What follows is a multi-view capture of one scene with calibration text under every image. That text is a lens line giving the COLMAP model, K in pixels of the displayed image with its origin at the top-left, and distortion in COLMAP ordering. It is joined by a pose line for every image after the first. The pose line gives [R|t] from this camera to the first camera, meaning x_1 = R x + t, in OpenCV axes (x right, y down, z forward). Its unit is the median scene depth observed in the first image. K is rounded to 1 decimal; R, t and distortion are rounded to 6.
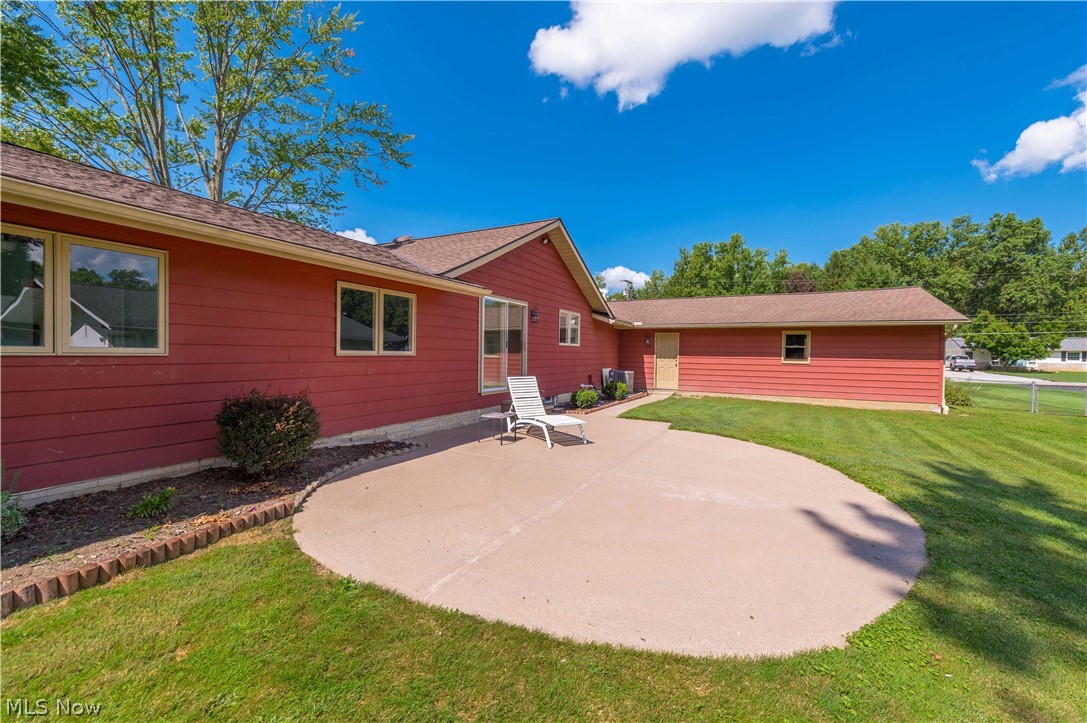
lens RADIAL K [[437.8, 0, 556.5], [0, 437.8, 360.2], [0, 0, 1]] dist [0.009134, -0.001051]
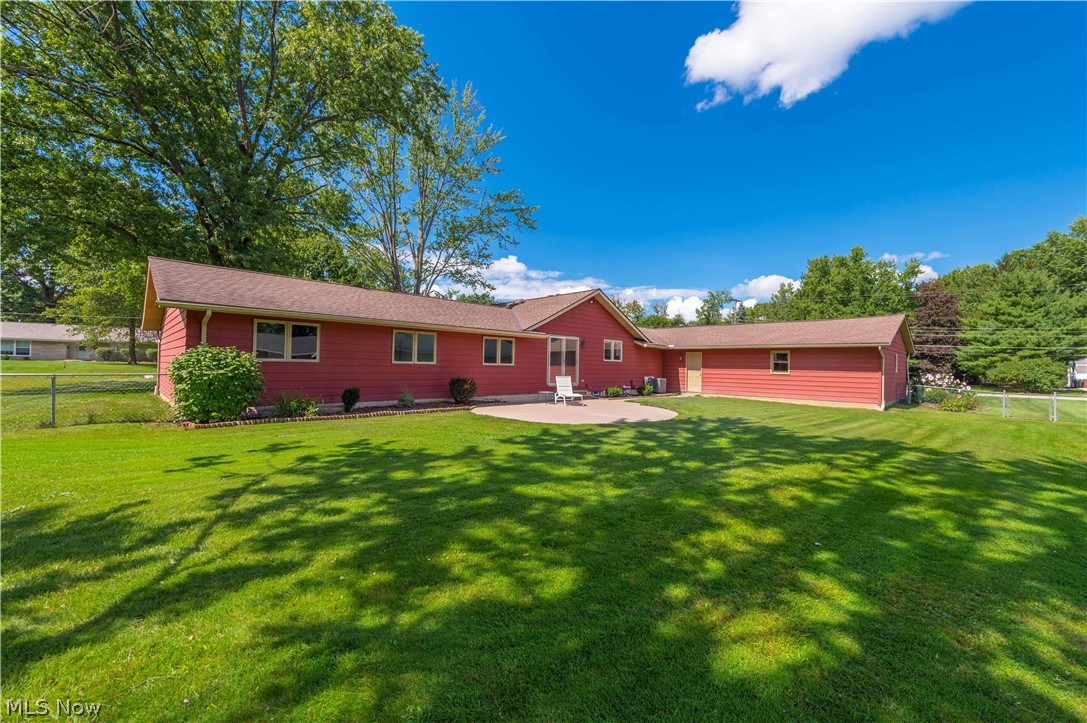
lens RADIAL K [[437.8, 0, 541.1], [0, 437.8, 361.7], [0, 0, 1]] dist [0.009134, -0.001051]
pose [[0.942165, 0.001321, -0.335147, 0.292547], [-0.011739, 0.999509, -0.029061, 0.017541], [0.334944, 0.031314, 0.941718, -0.561165]]
